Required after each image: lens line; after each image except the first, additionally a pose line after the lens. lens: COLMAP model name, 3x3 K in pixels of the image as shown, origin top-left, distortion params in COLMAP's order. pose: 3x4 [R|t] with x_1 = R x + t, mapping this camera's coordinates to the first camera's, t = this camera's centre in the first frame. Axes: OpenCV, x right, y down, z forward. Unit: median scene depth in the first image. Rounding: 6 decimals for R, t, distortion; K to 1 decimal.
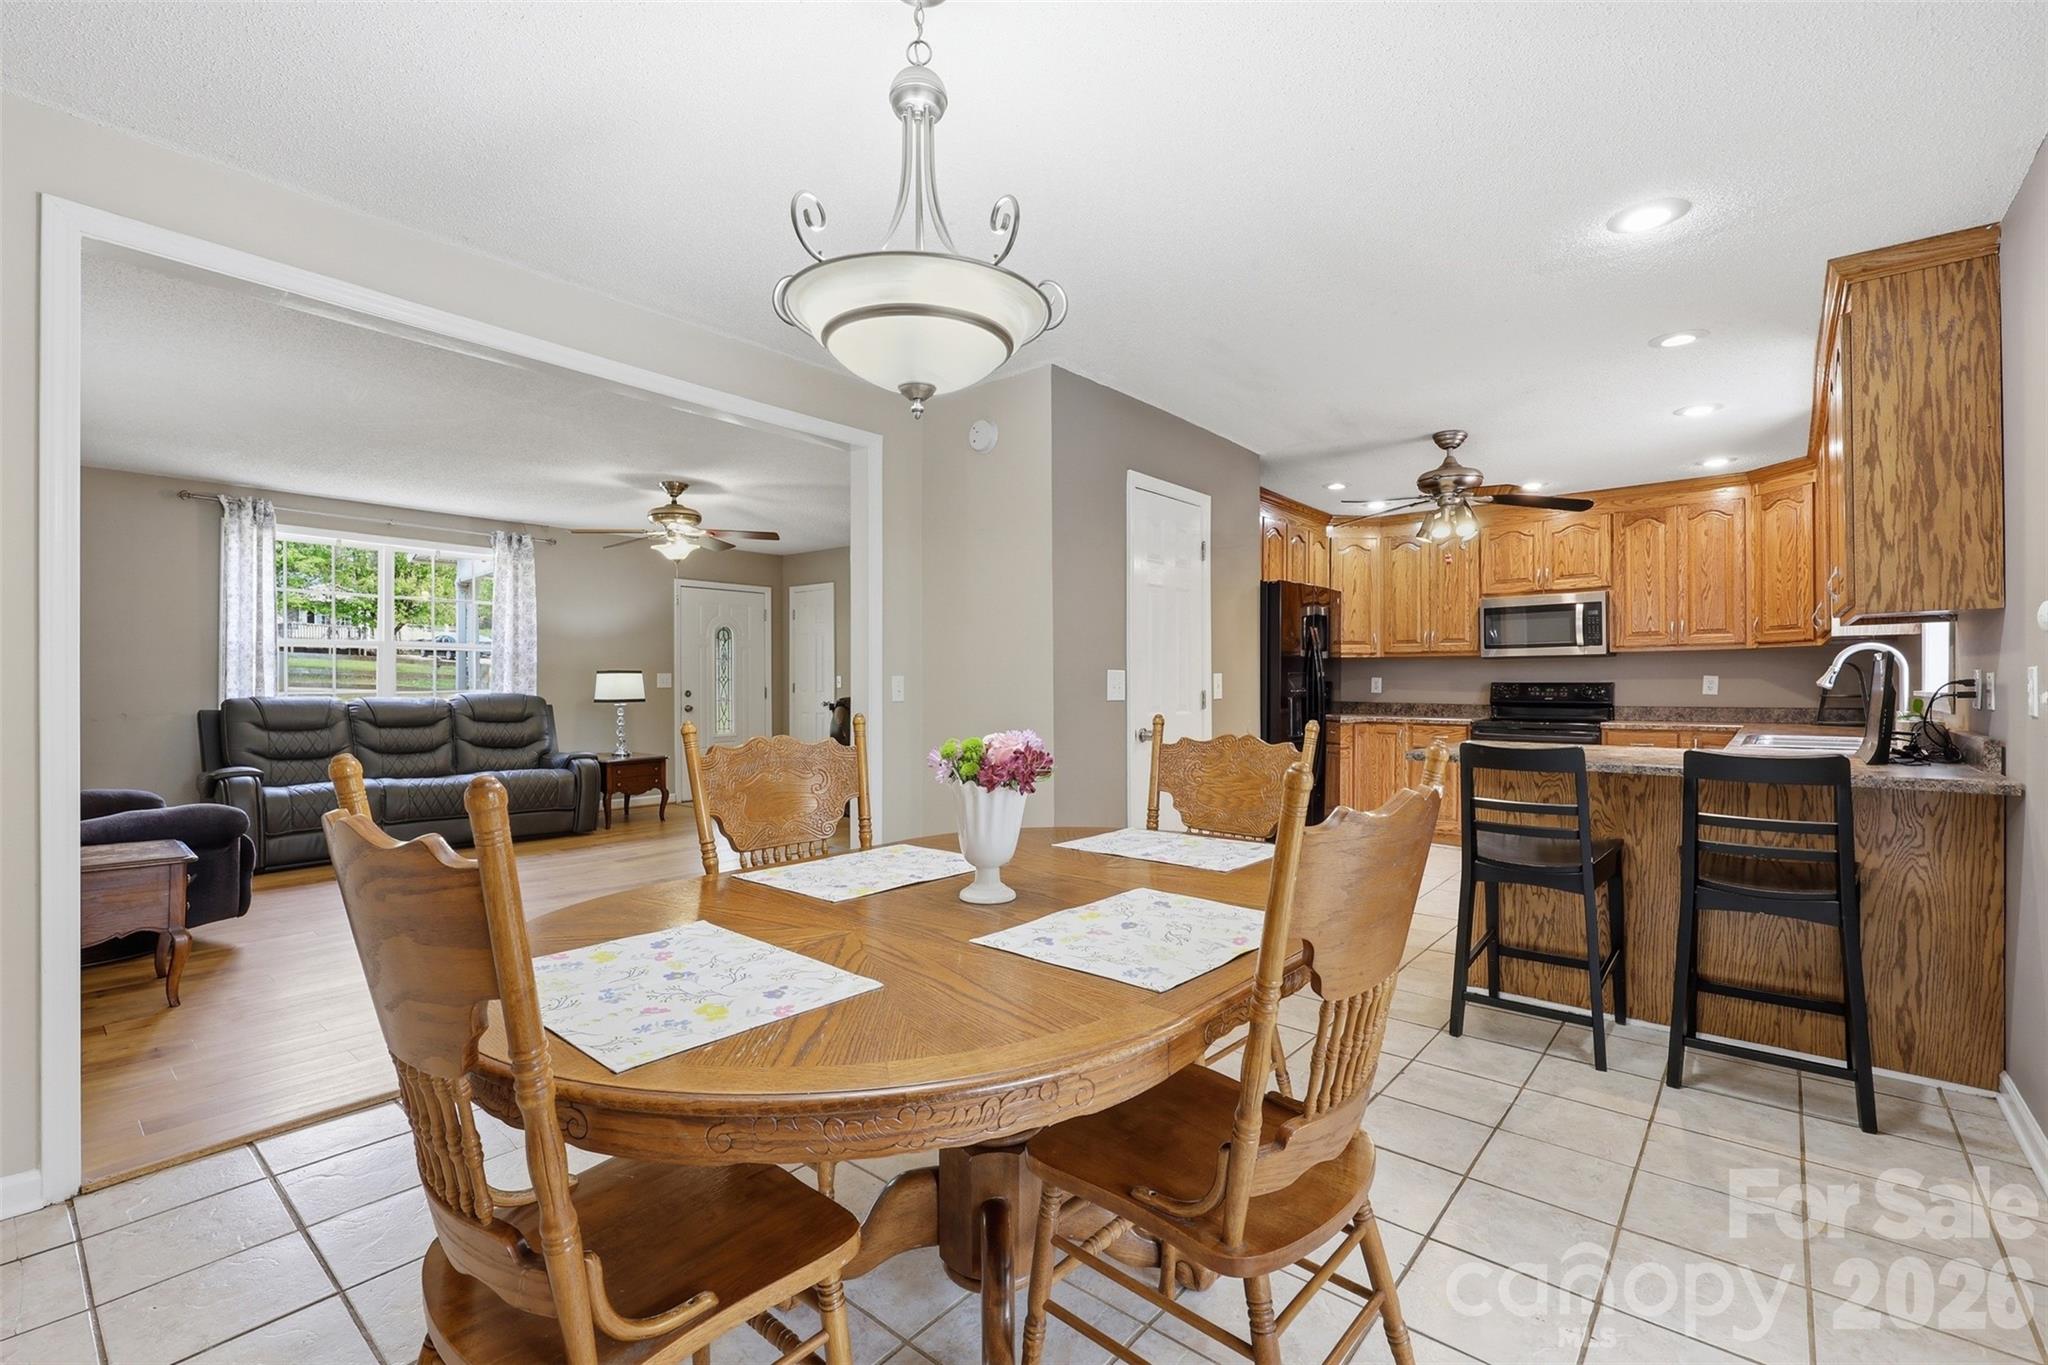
lens RADIAL K [[889.0, 0, 1010.8], [0, 889.0, 681.4], [0, 0, 1]] dist [0.003775, -0.000190]
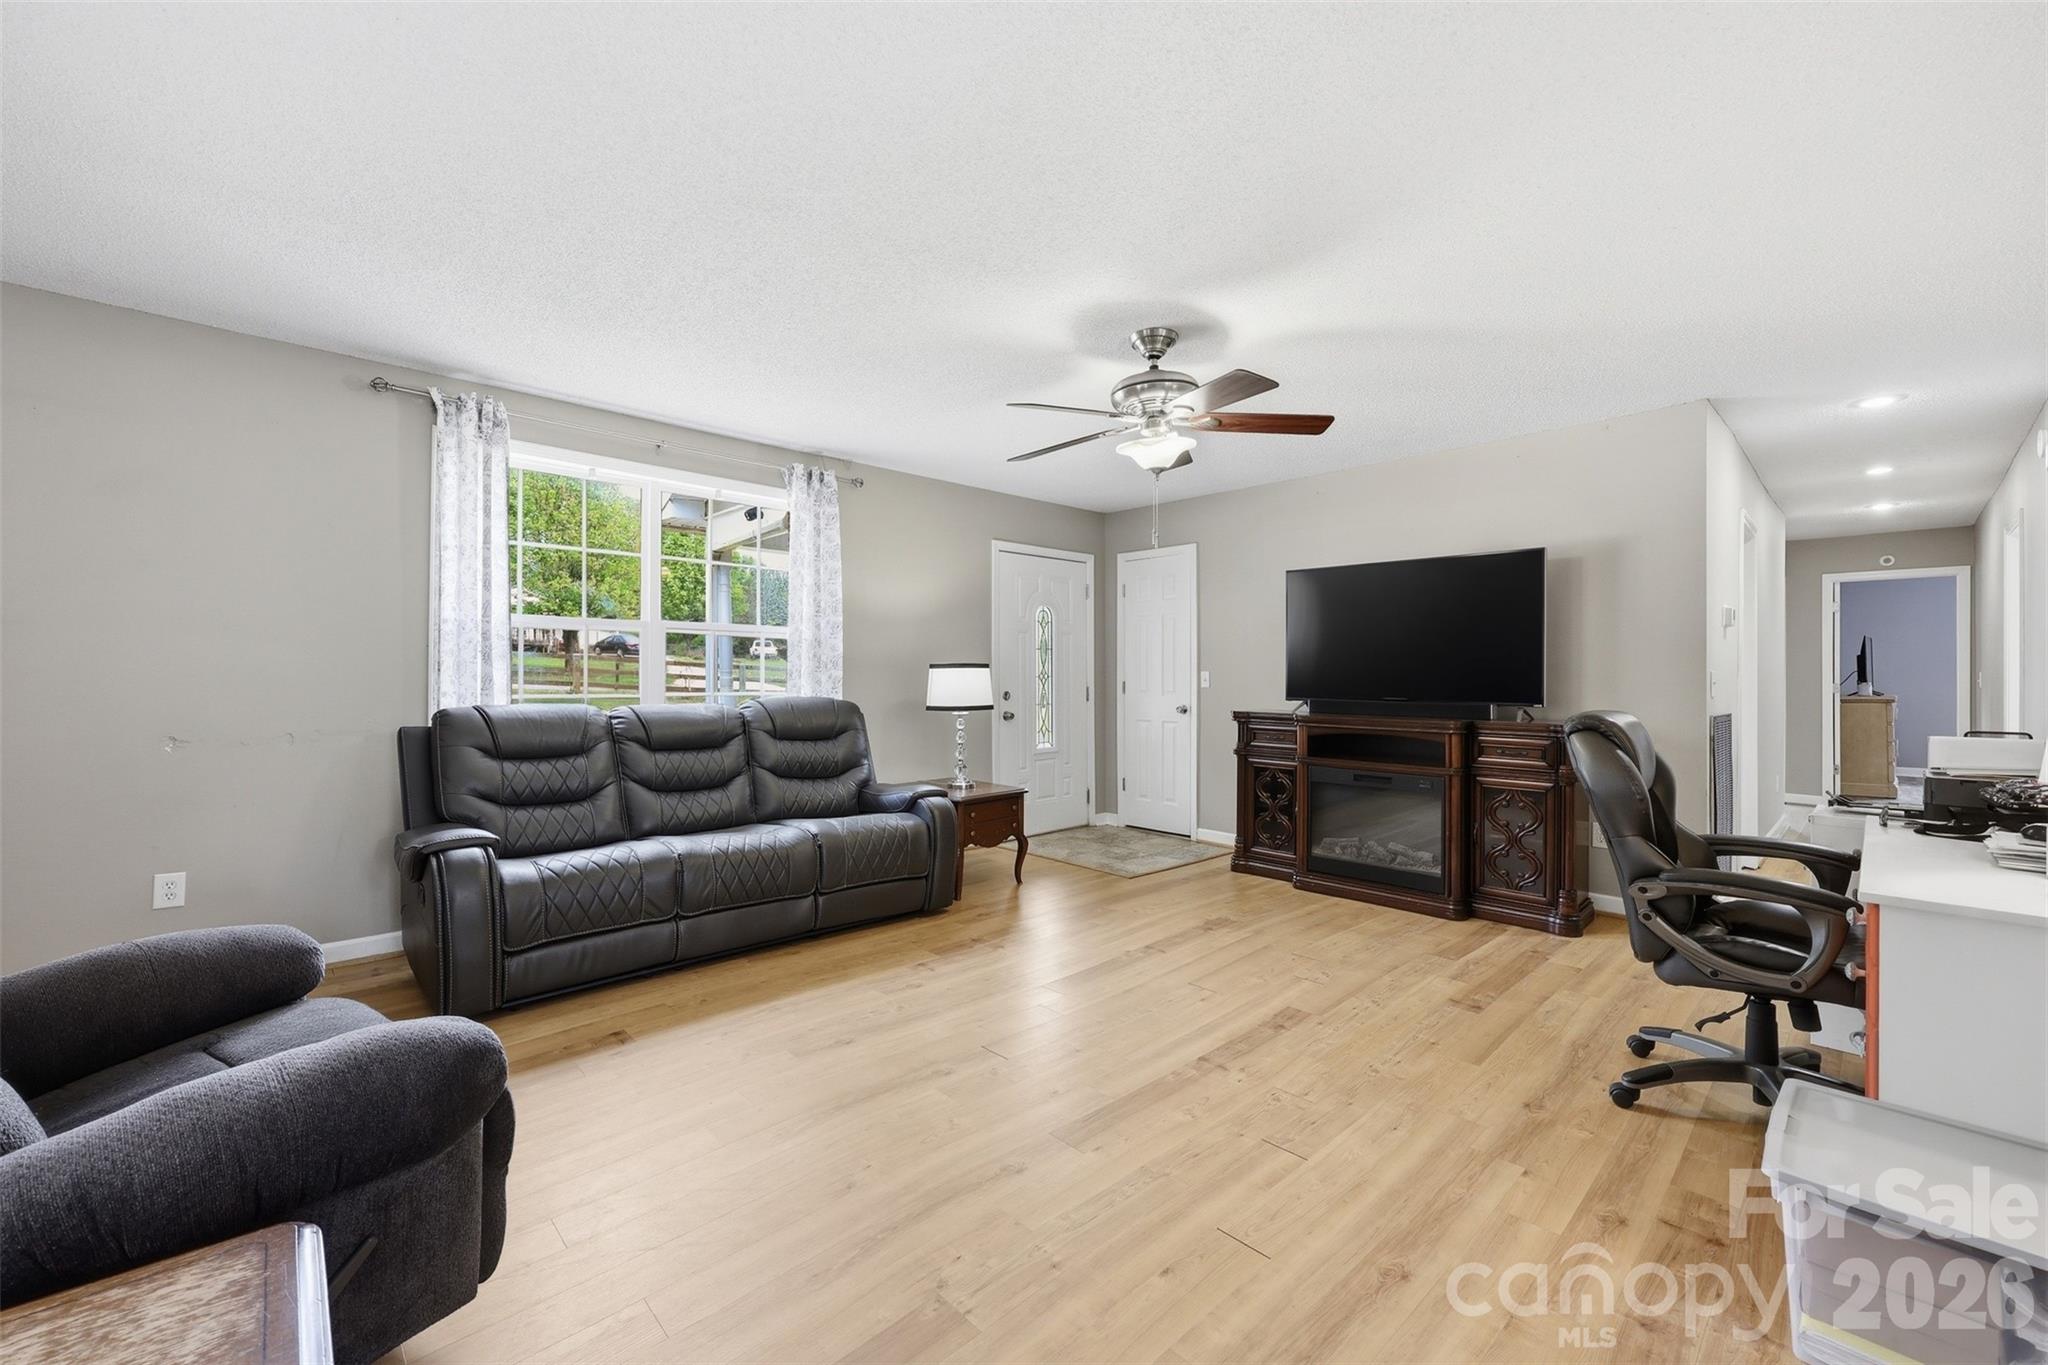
lens RADIAL K [[840.8, 0, 1021.3], [0, 840.8, 676.7], [0, 0, 1]] dist [0.004256, -0.000040]
pose [[0.993547, 0.000873, -0.113420, -0.106766], [-0.000773, 0.999999, 0.000925, -0.001031], [0.113421, -0.000832, 0.993547, 0.120176]]
